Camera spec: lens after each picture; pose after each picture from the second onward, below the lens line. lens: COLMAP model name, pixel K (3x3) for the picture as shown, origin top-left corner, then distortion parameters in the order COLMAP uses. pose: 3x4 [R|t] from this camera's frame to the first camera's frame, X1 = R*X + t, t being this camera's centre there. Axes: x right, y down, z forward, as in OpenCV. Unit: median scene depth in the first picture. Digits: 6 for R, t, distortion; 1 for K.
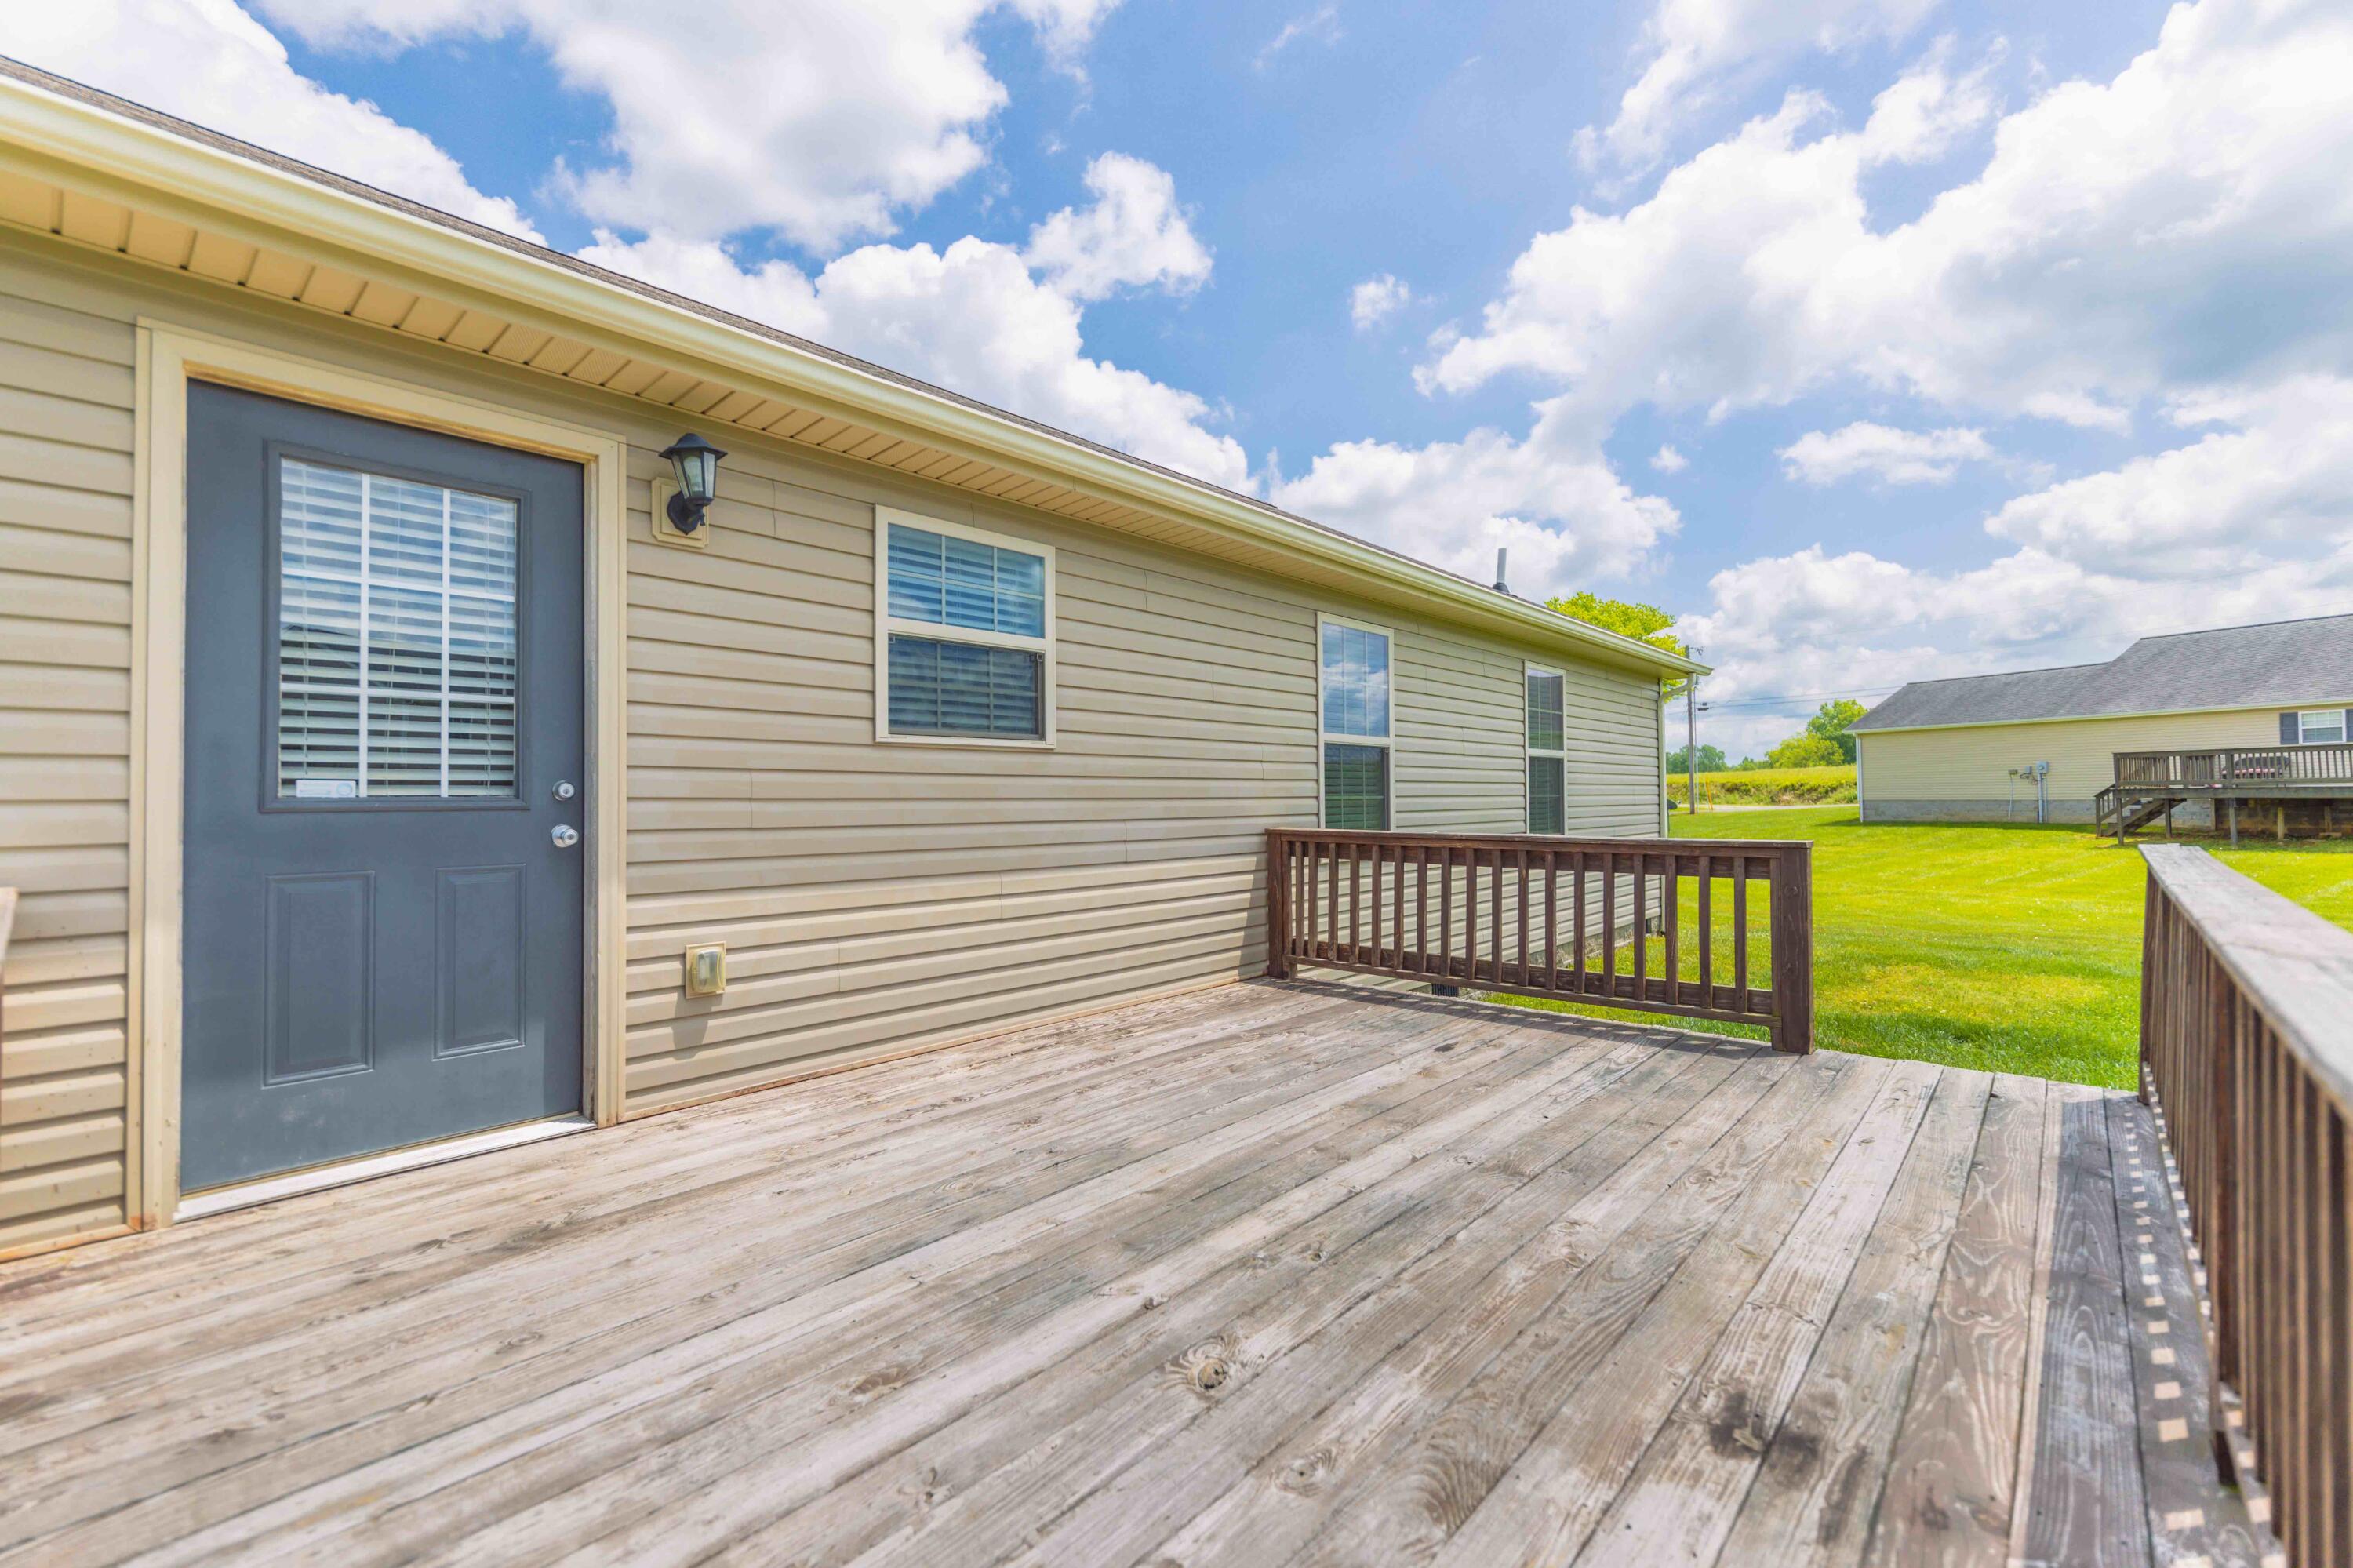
lens RADIAL K [[979.0, 0, 1176.5], [0, 979.0, 784.0], [0, 0, 1]] dist [0.001461, 0.000140]
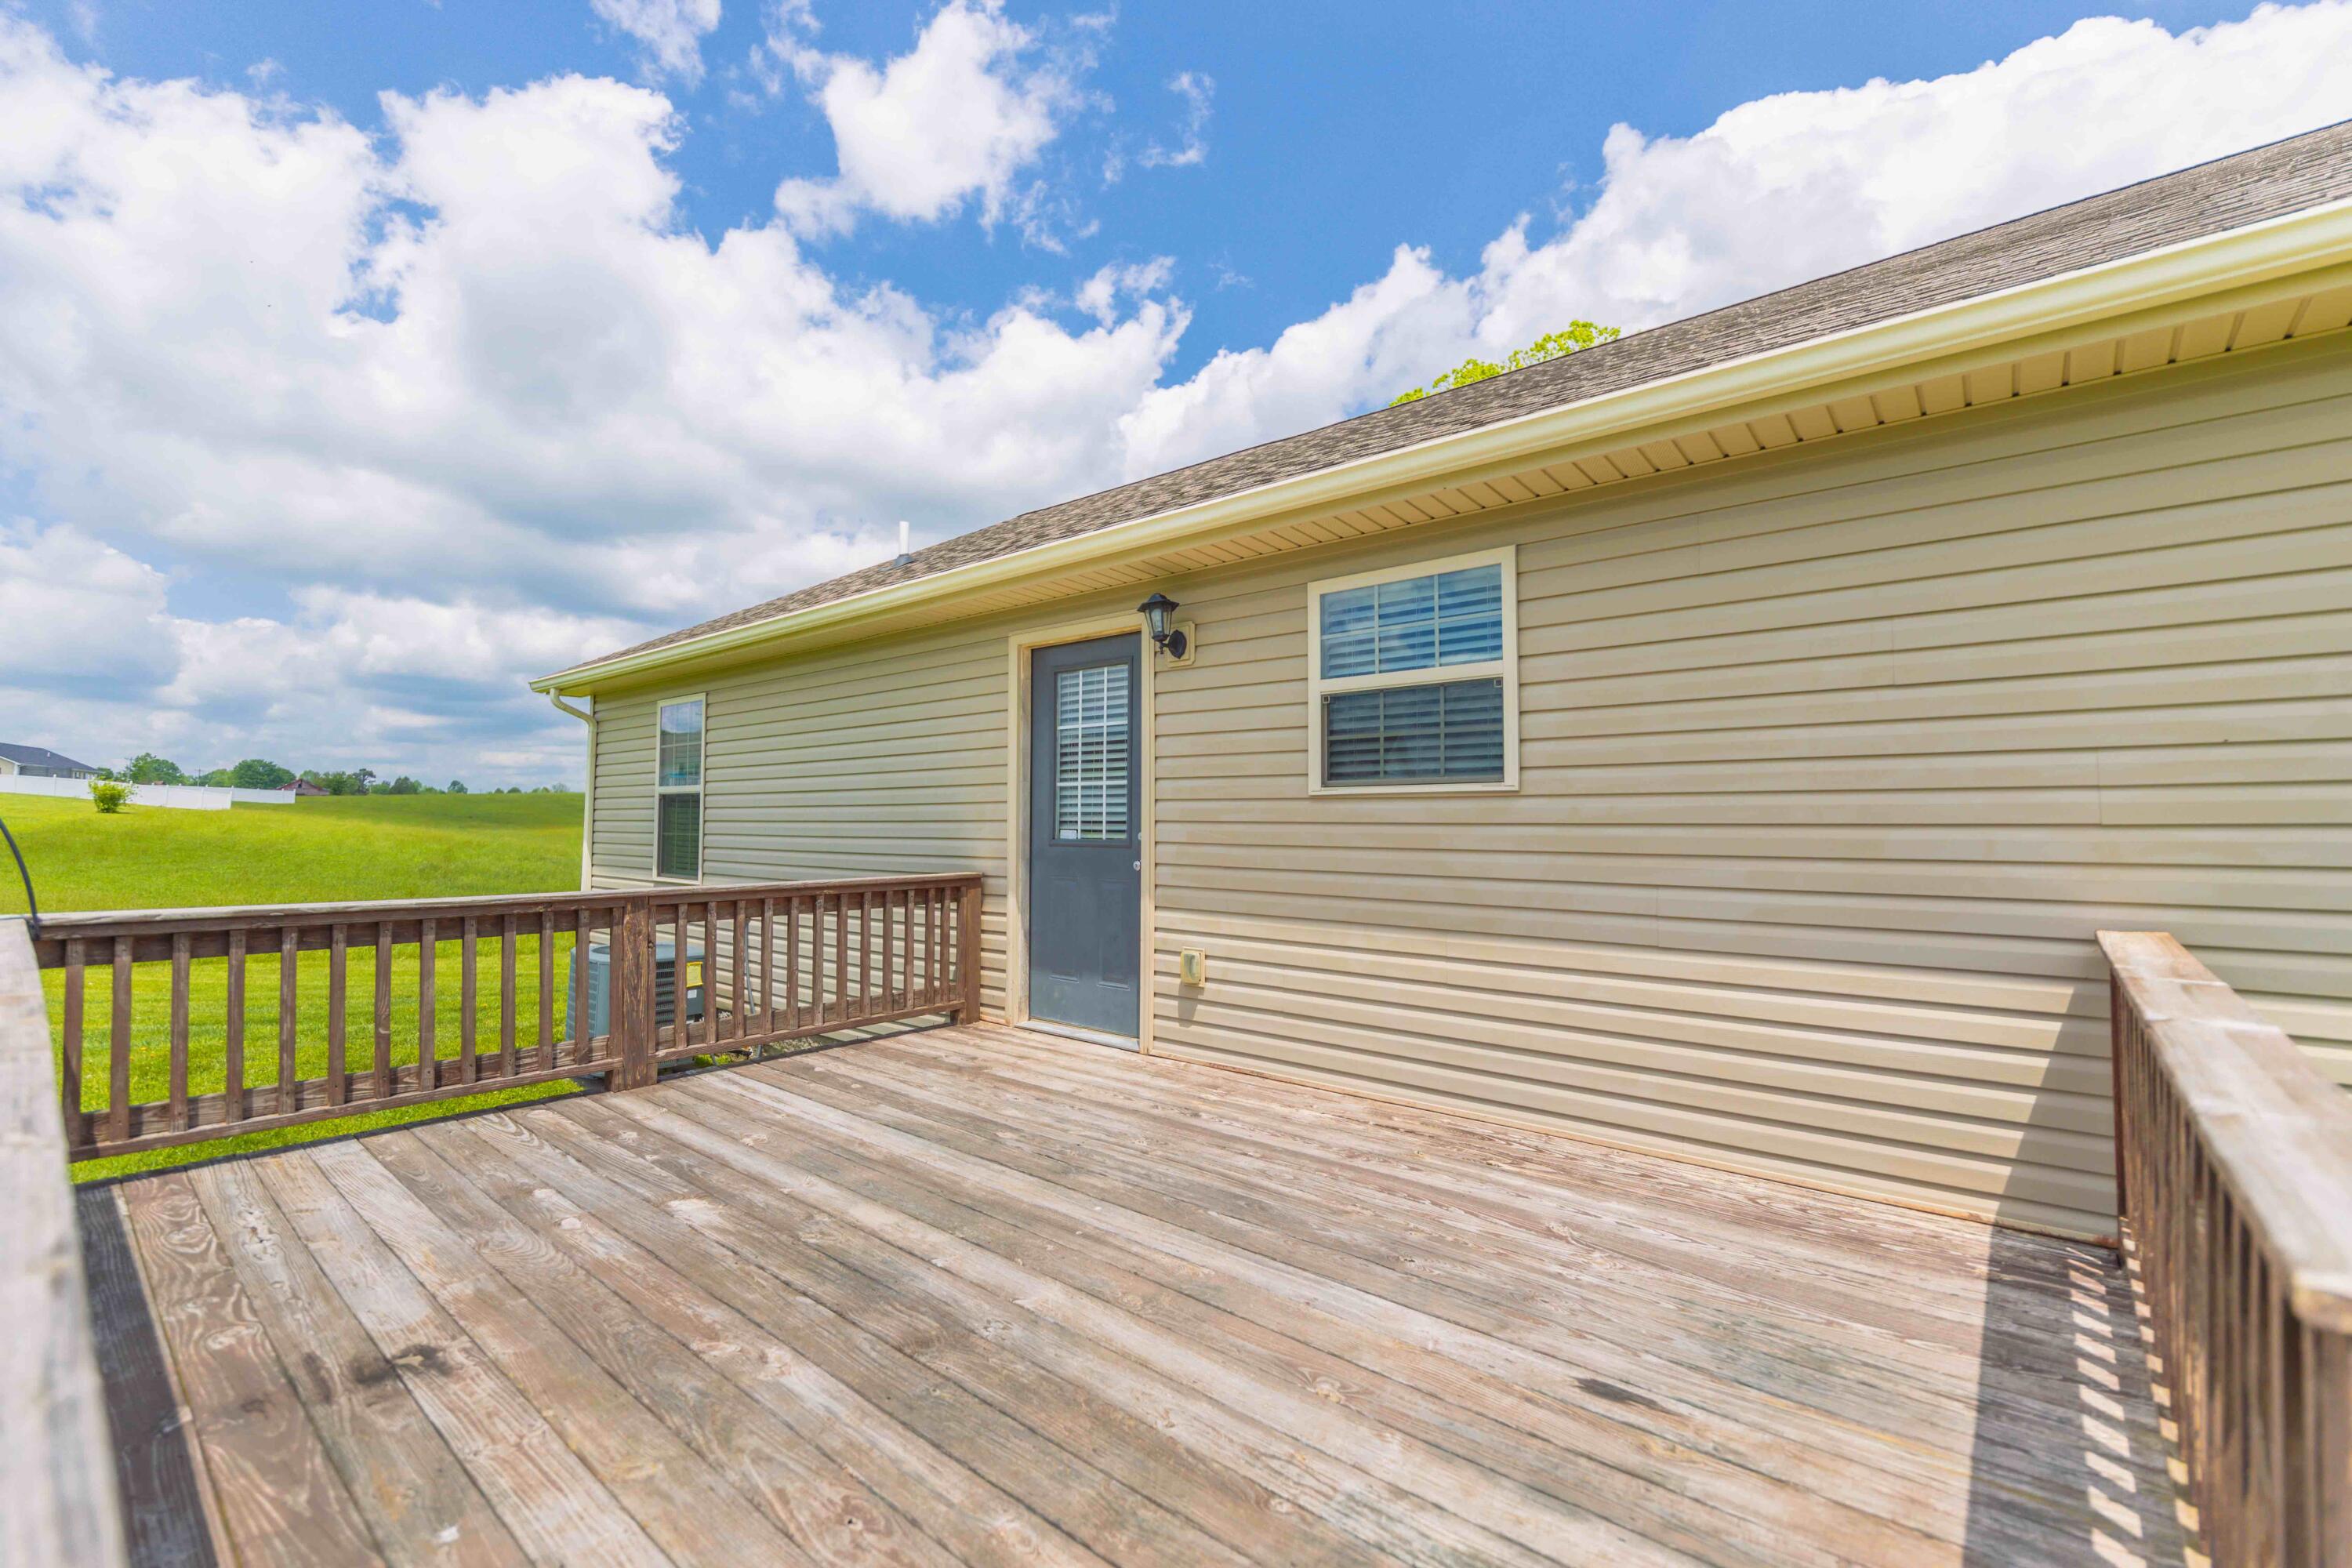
lens RADIAL K [[978.6, 0, 1176.0], [0, 978.6, 784.0], [0, 0, 1]] dist [0.001461, 0.000140]
pose [[0.048607, -0.032914, -0.998276, 0.973008], [0.011365, 0.999410, -0.032398, -0.026315], [0.998753, -0.009771, 0.048952, 0.971948]]
